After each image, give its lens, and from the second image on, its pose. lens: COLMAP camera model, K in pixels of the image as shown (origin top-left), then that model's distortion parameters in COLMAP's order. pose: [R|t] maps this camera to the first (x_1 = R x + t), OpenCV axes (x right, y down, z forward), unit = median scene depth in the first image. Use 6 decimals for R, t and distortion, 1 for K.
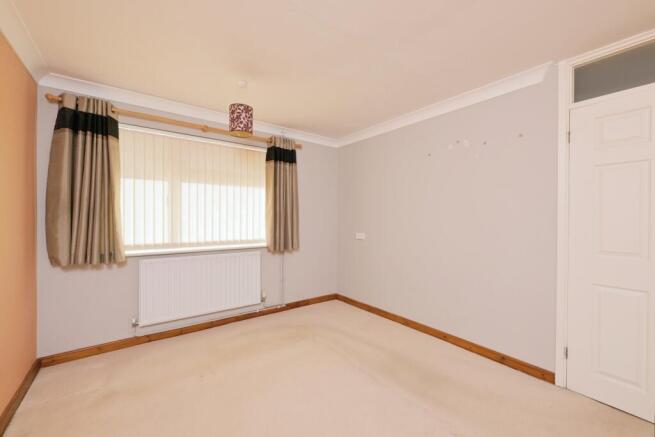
lens RADIAL K [[272.1, 0, 324.5], [0, 272.1, 220.3], [0, 0, 1]] dist [-0.002171, -0.000449]
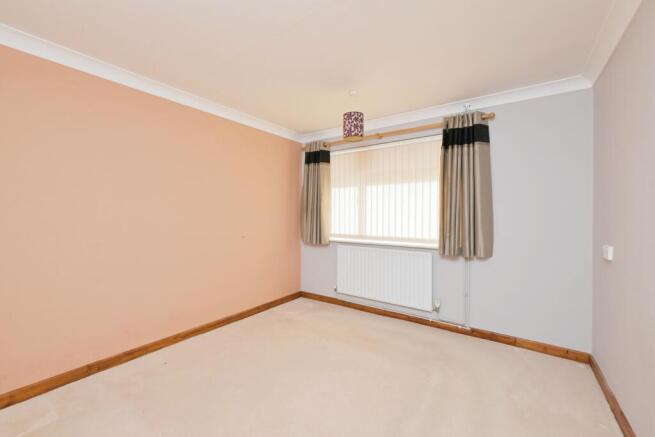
lens RADIAL K [[272.1, 0, 324.1], [0, 272.1, 214.5], [0, 0, 1]] dist [-0.002171, -0.000449]
pose [[0.286785, -0.002416, -0.957992, 0.560661], [-0.011409, 0.999917, -0.005937, -0.002258], [0.957927, 0.012633, 0.286734, 0.448723]]
